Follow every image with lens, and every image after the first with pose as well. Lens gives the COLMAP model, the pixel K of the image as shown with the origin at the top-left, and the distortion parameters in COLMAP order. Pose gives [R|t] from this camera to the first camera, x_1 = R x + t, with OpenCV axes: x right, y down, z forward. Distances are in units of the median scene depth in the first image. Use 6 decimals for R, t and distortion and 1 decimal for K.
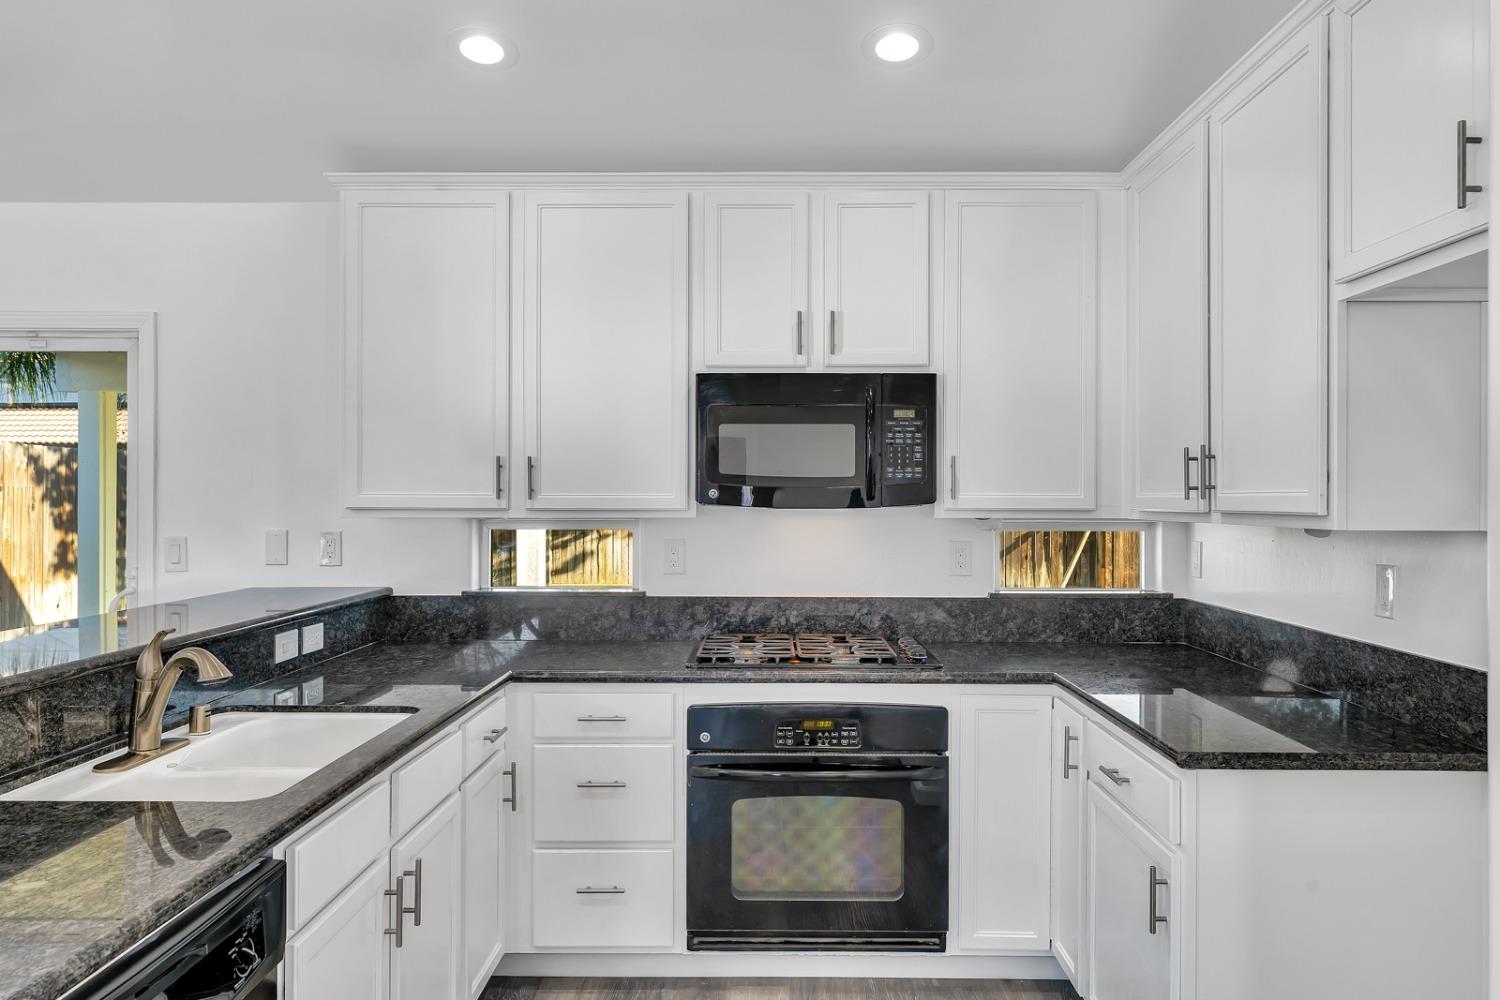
lens RADIAL K [[1030.2, 0, 759.5], [0, 1030.2, 497.3], [0, 0, 1]] dist [0.000079, 0.000803]
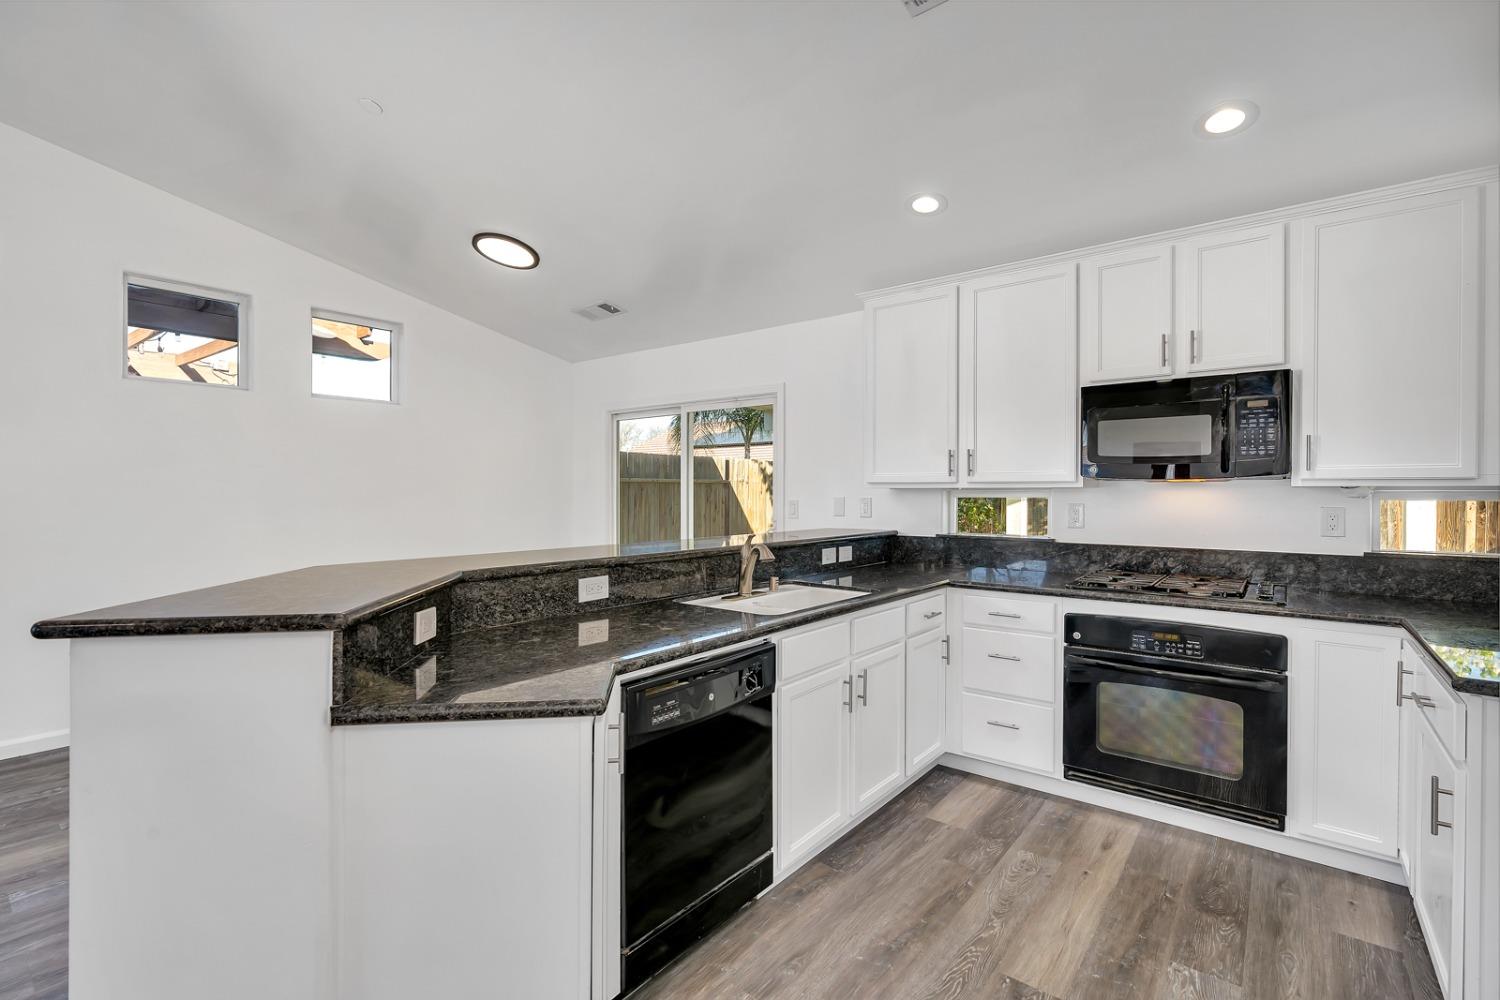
lens RADIAL K [[678.7, 0, 752.4], [0, 678.7, 495.9], [0, 0, 1]] dist [-0.001063, 0.000670]
pose [[0.790814, 0.003738, -0.612045, 0.160628], [-0.001146, 0.999989, 0.004627, 0.029049], [0.612055, -0.002957, 0.790809, -0.039201]]
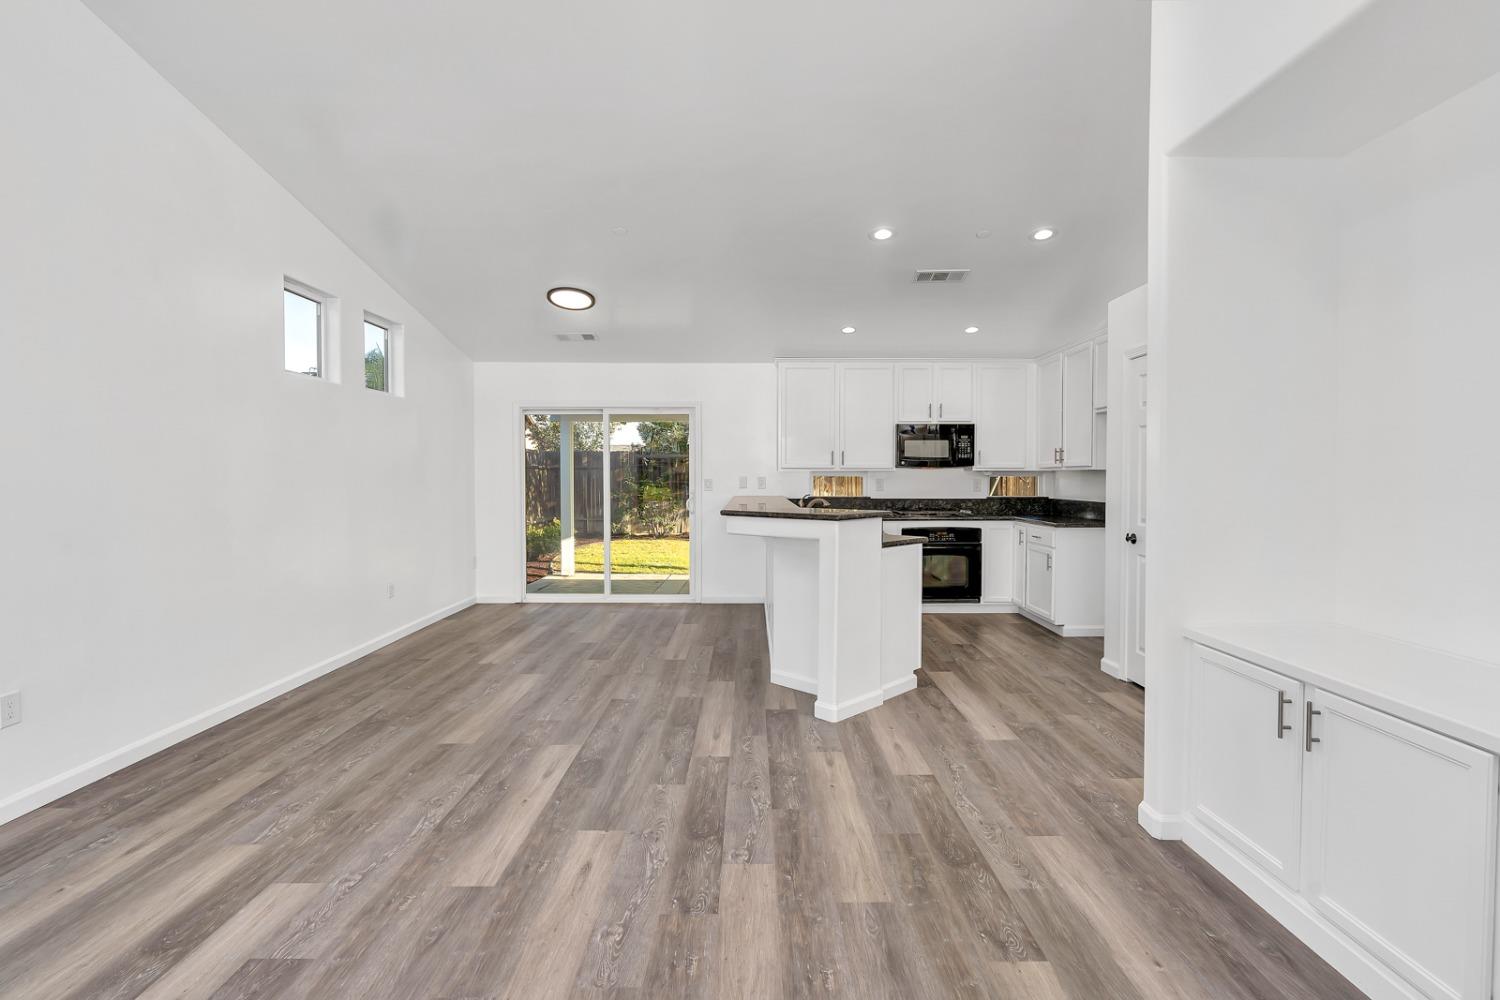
lens RADIAL K [[720.5, 0, 757.2], [0, 720.5, 493.3], [0, 0, 1]] dist [-0.001834, 0.000650]
pose [[0.999728, -0.003276, 0.023100, -0.538613], [0.002650, 0.999630, 0.027079, 0.028064], [-0.023181, -0.027010, 0.999366, -1.171622]]
